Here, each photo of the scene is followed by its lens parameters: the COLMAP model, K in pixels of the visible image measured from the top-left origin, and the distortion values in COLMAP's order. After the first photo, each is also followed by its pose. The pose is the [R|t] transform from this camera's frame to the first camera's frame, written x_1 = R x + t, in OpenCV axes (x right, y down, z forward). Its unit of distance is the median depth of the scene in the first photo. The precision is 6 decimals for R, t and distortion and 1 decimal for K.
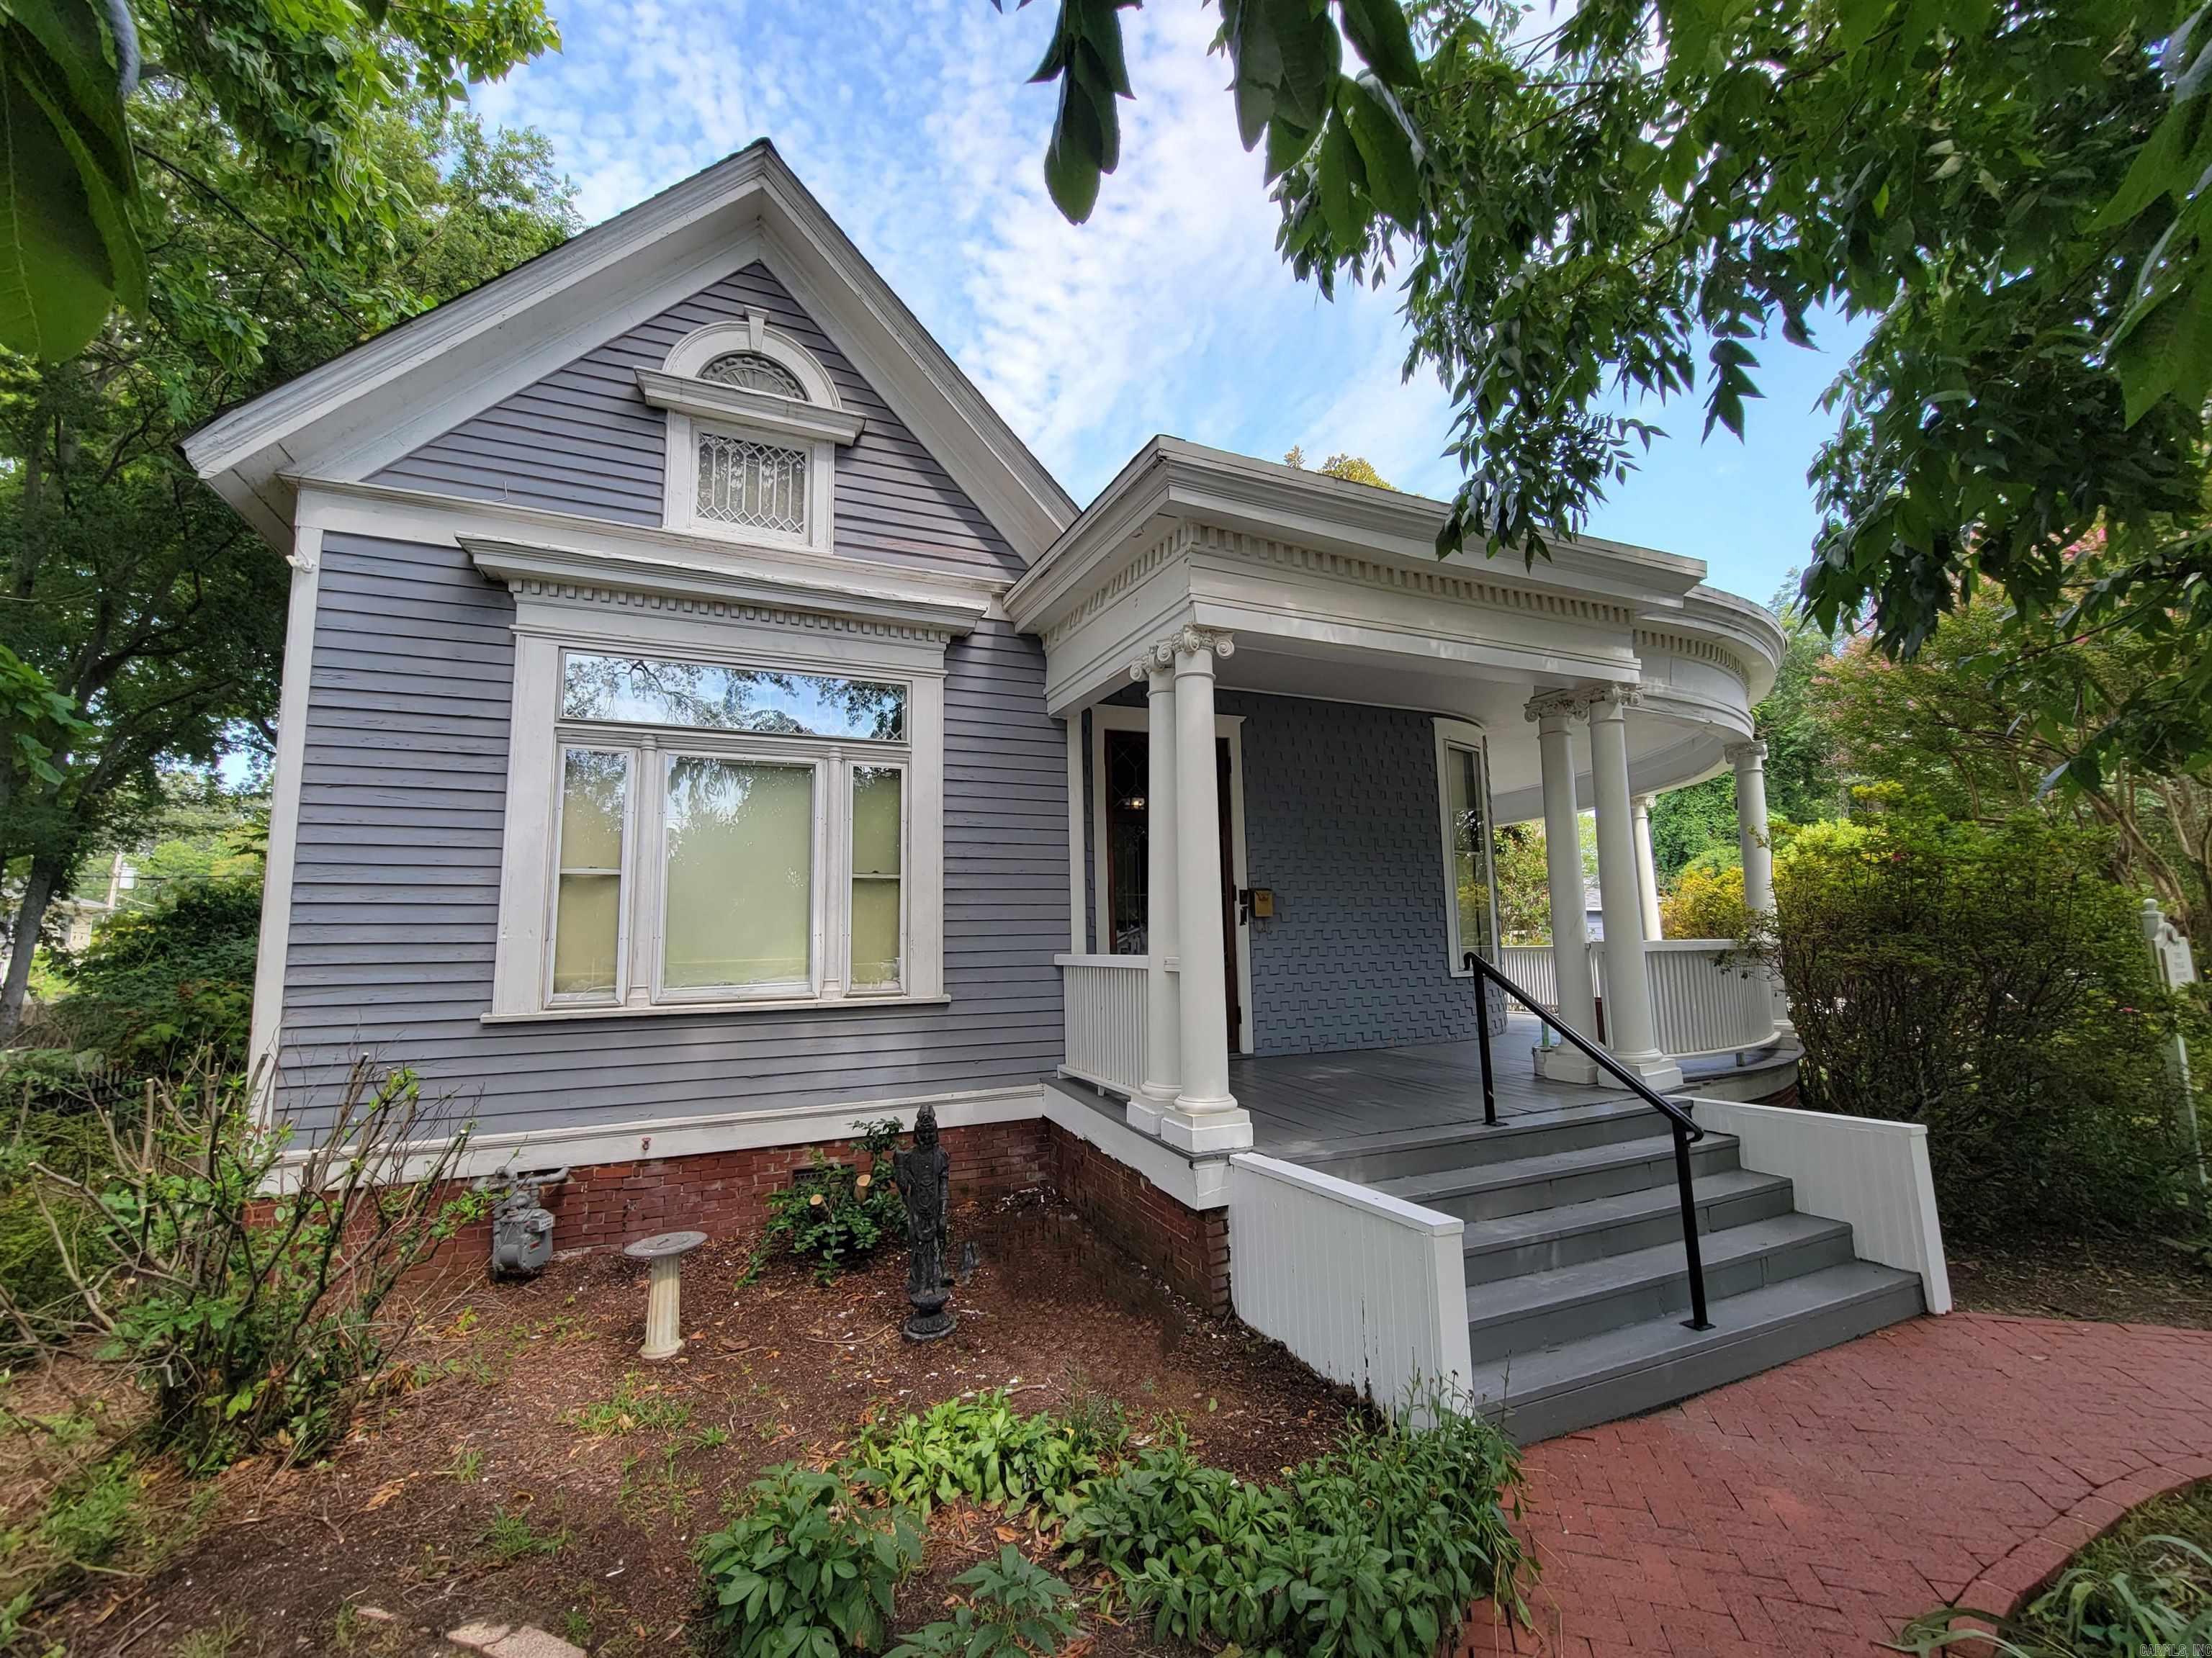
lens RADIAL K [[913.0, 0, 1119.3], [0, 913.0, 836.2], [0, 0, 1]] dist [-0.001530, -0.000029]
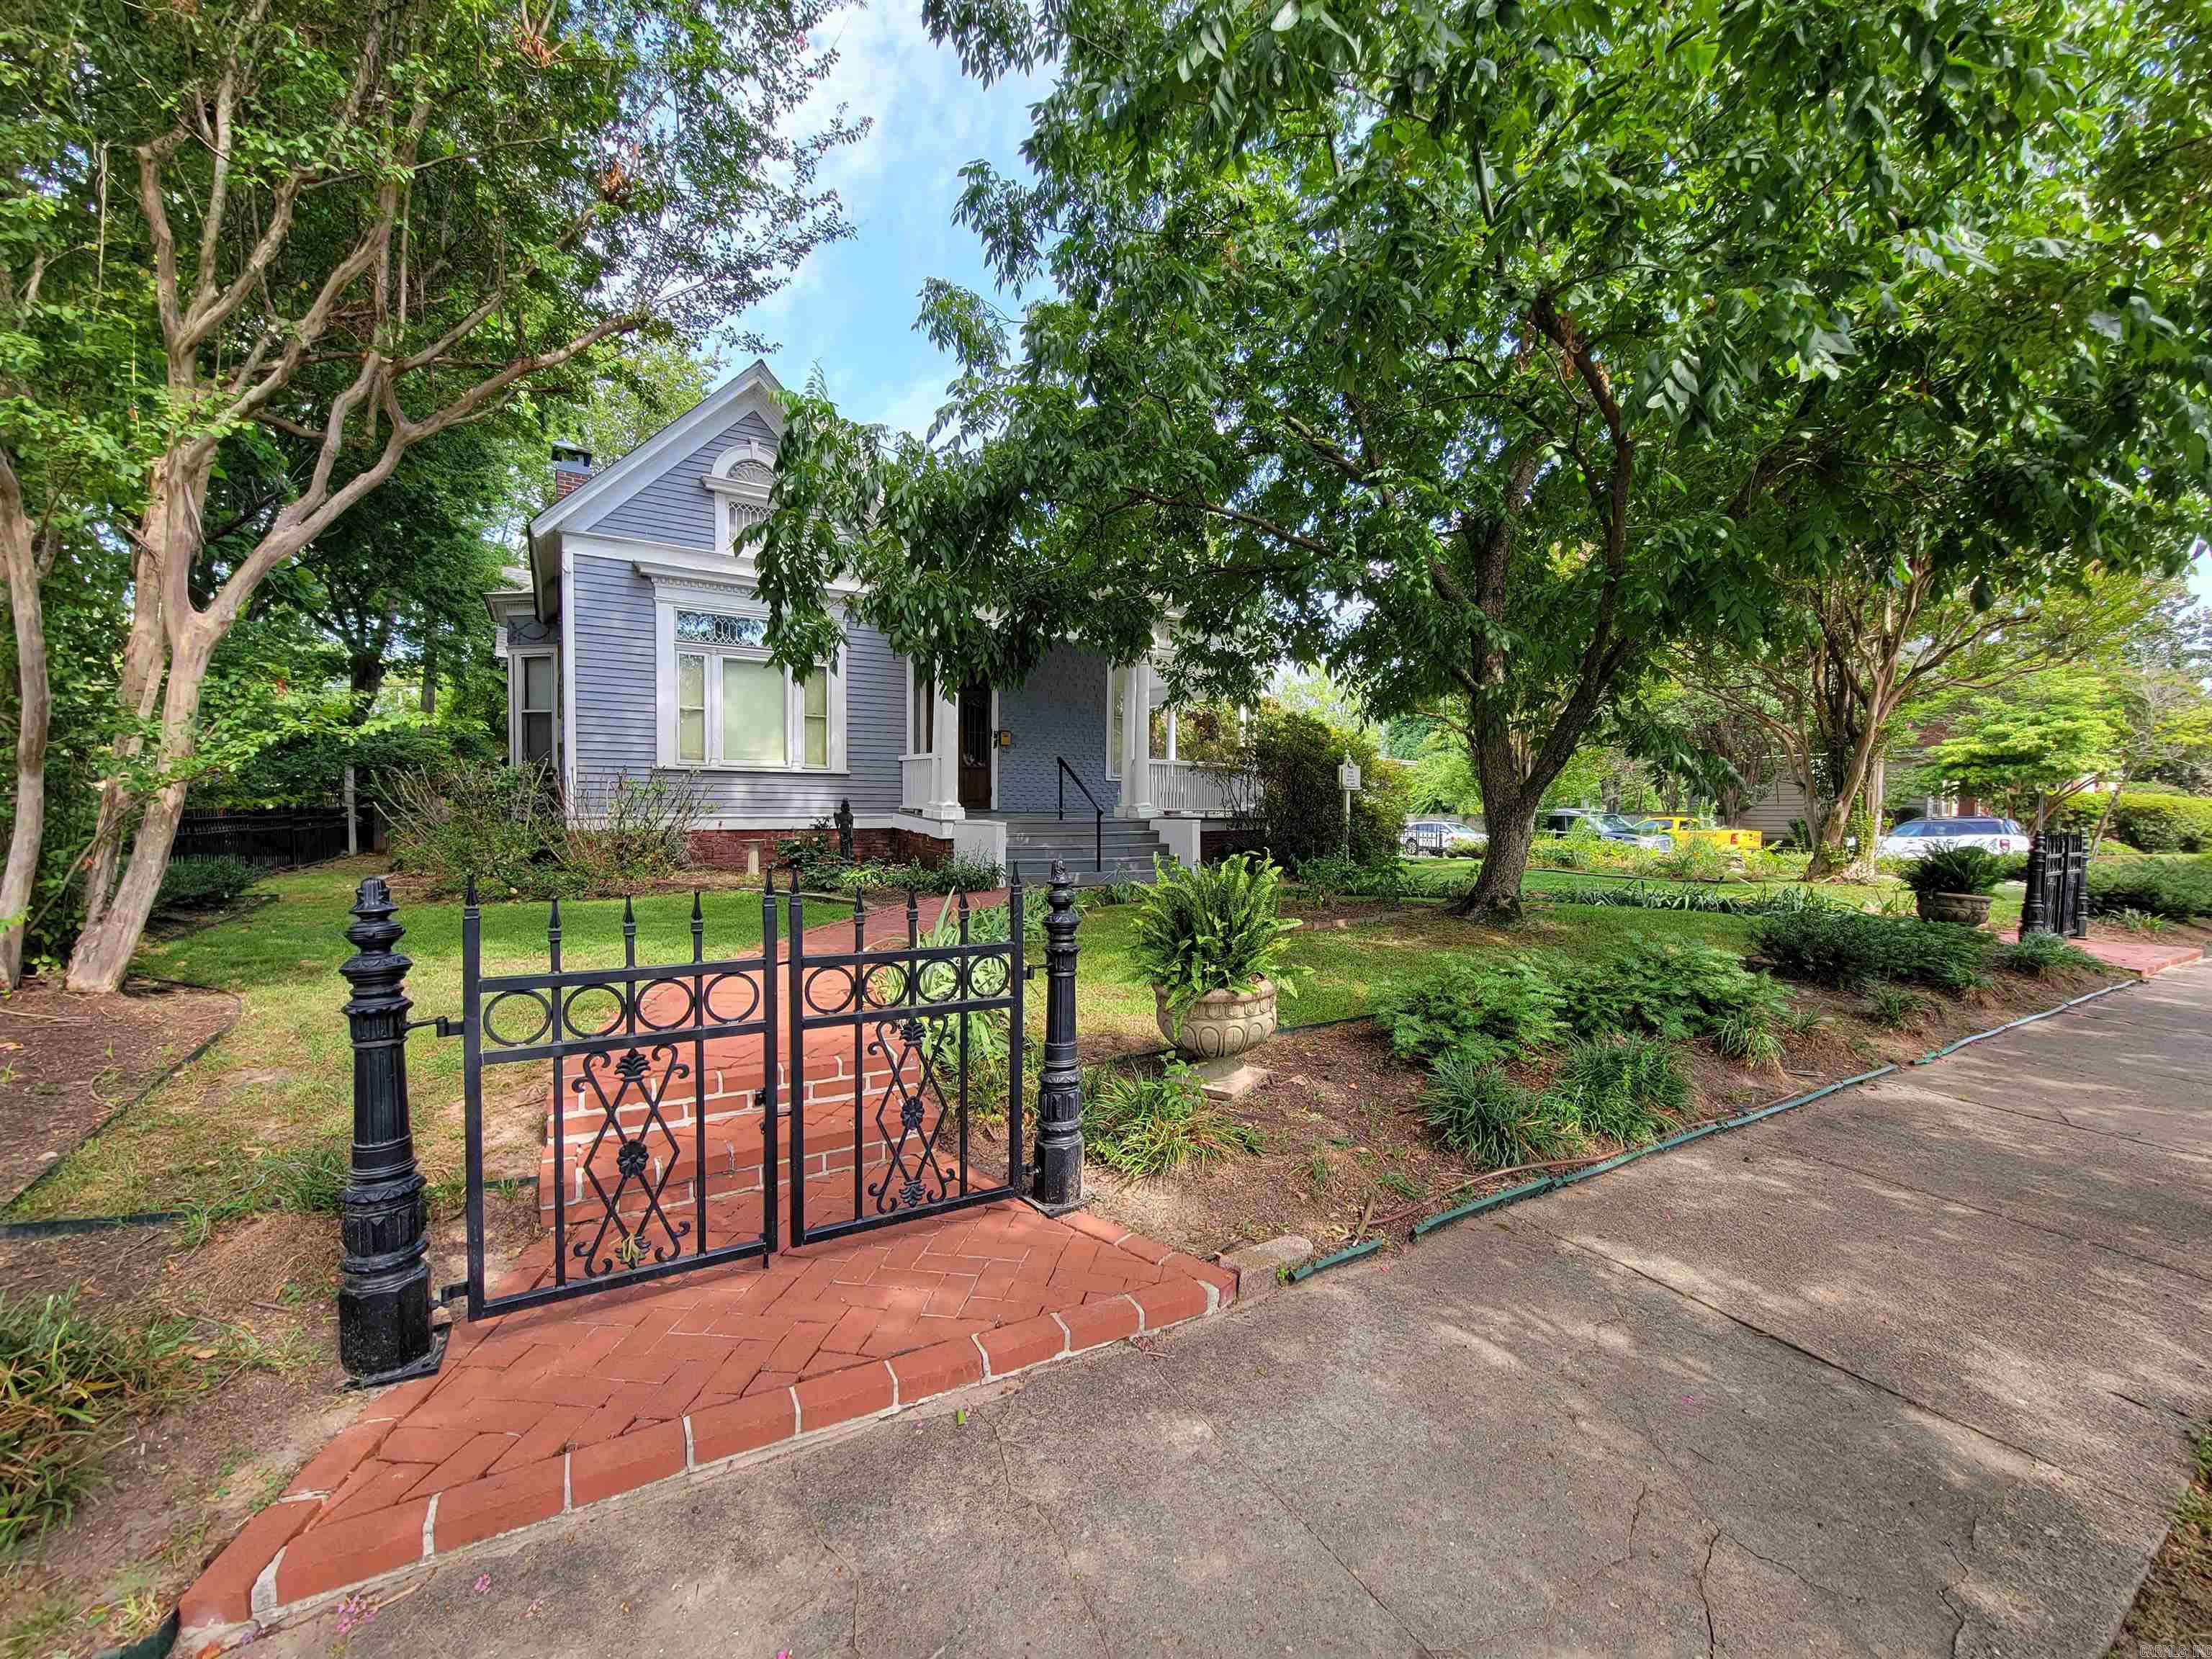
lens RADIAL K [[913.1, 0, 1119.3], [0, 913.1, 836.7], [0, 0, 1]] dist [-0.001530, -0.000029]
pose [[0.992168, 0.029504, 0.121373, 0.163344], [-0.048526, 0.986423, 0.156893, -0.039245], [-0.115096, -0.161554, 0.980129, -1.043060]]
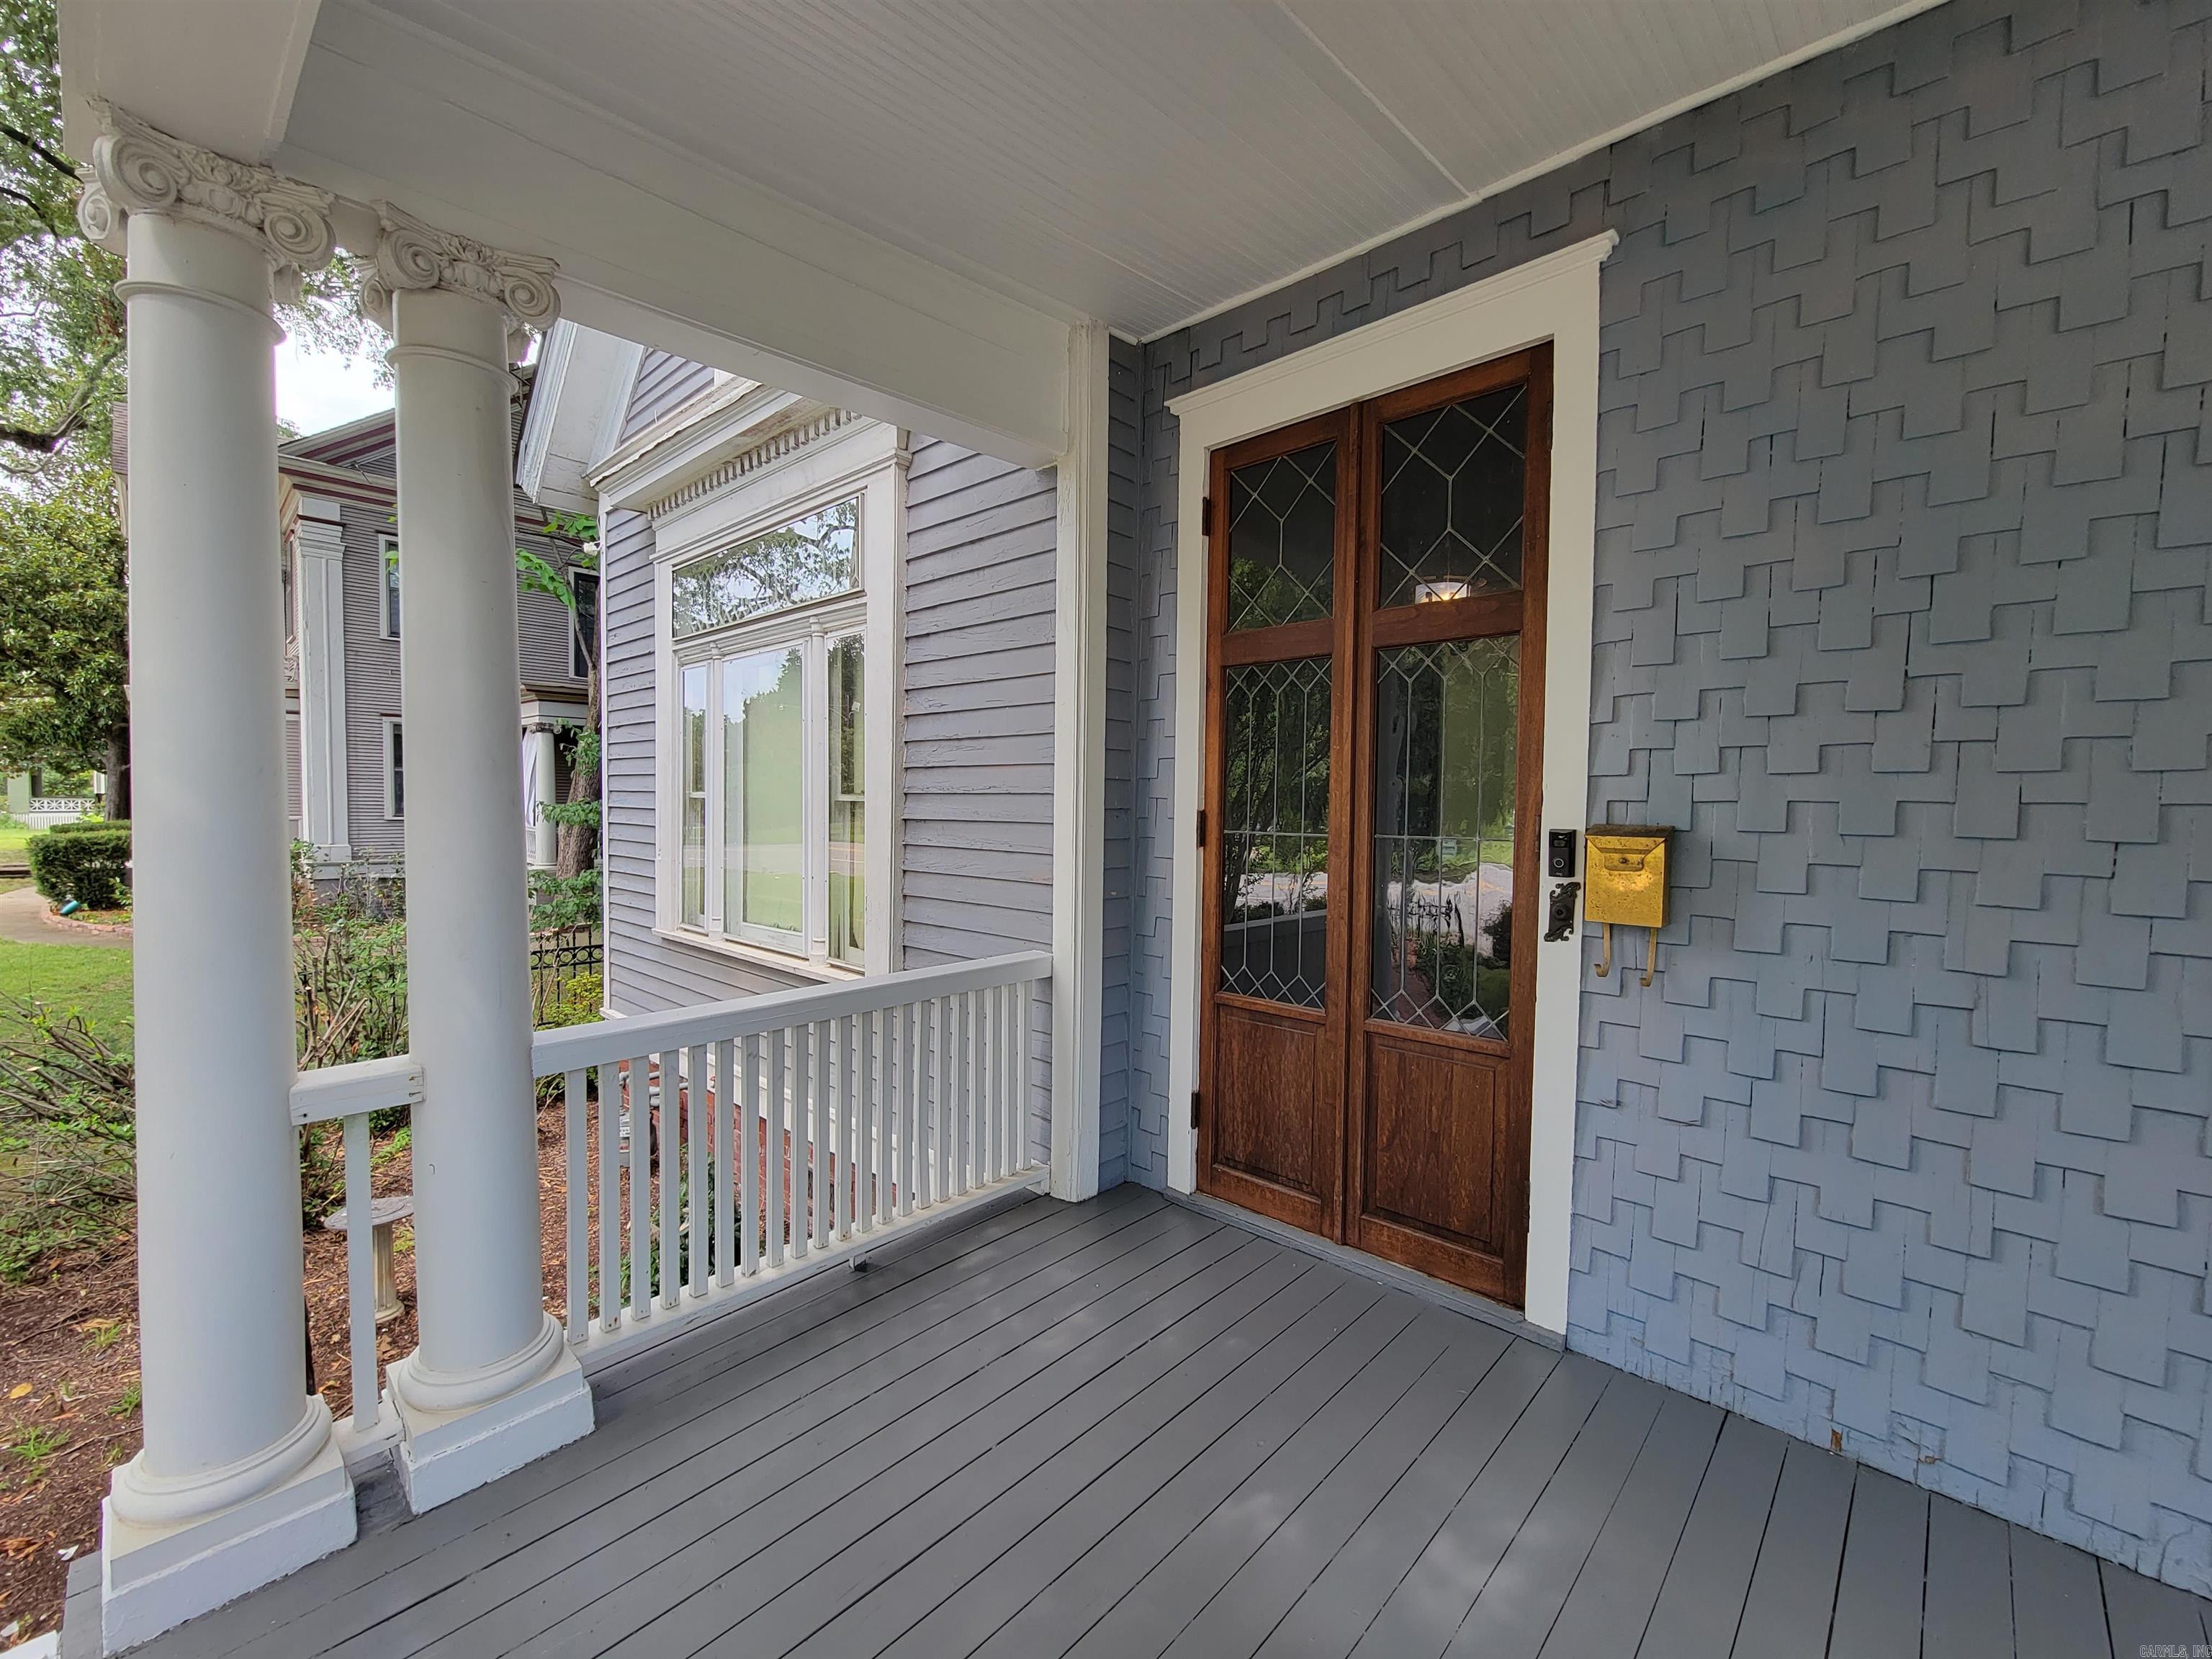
lens RADIAL K [[913.1, 0, 1119.3], [0, 913.1, 836.7], [0, 0, 1]] dist [-0.001530, -0.000029]
pose [[0.404054, 0.061875, -0.912640, 0.358581], [0.093171, 0.989737, 0.108352, 0.012916], [0.909978, -0.128811, 0.394143, 0.736869]]
